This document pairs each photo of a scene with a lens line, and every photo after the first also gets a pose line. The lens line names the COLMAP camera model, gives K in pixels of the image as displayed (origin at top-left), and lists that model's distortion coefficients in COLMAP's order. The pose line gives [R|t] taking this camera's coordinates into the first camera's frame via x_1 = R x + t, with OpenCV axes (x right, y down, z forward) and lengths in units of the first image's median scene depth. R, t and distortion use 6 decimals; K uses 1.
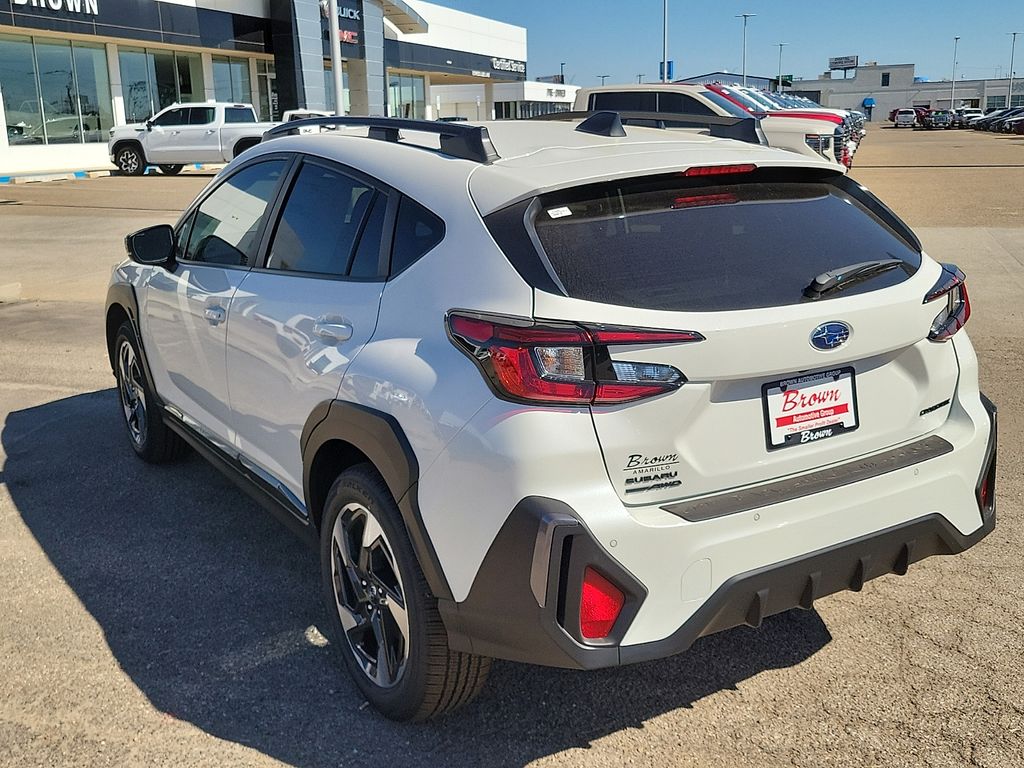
lens RADIAL K [[1037.4, 0, 512.0], [0, 1037.4, 384.0], [0, 0, 1]] dist [0.045065, -0.018413]
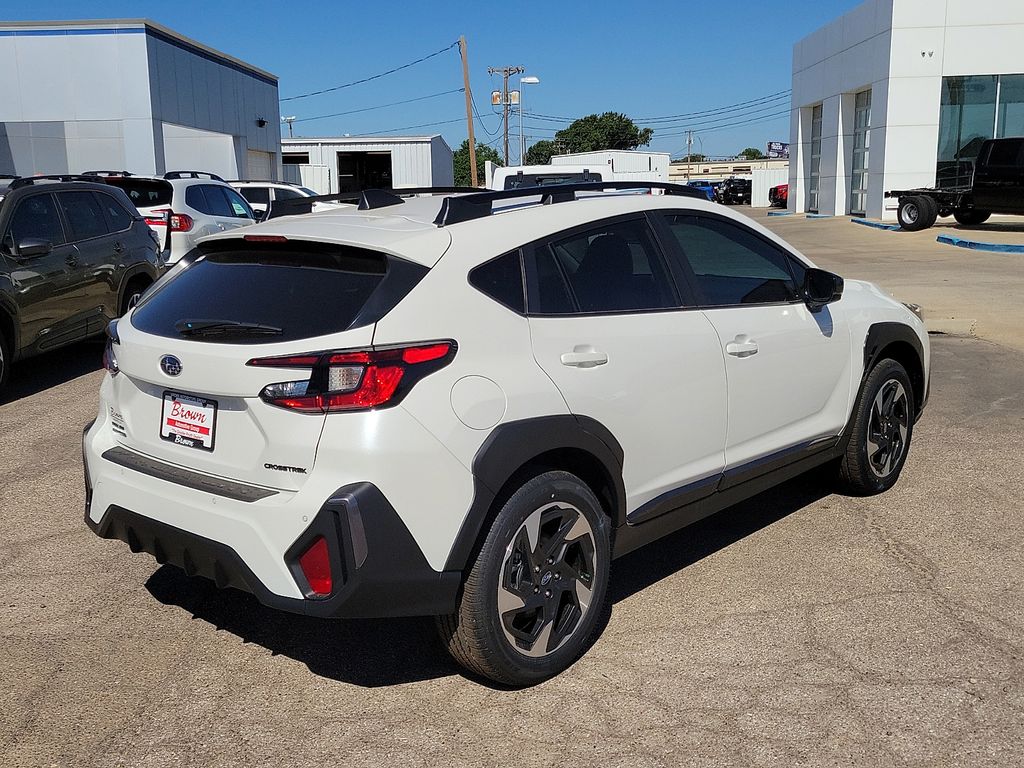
lens RADIAL K [[1037.4, 0, 512.0], [0, 1037.4, 384.0], [0, 0, 1]] dist [0.045065, -0.018413]
pose [[0.289964, 0.194851, -0.936992, 1.456356], [-0.216883, 0.966962, 0.133966, -0.256303], [0.932139, 0.164373, 0.322644, 0.847446]]
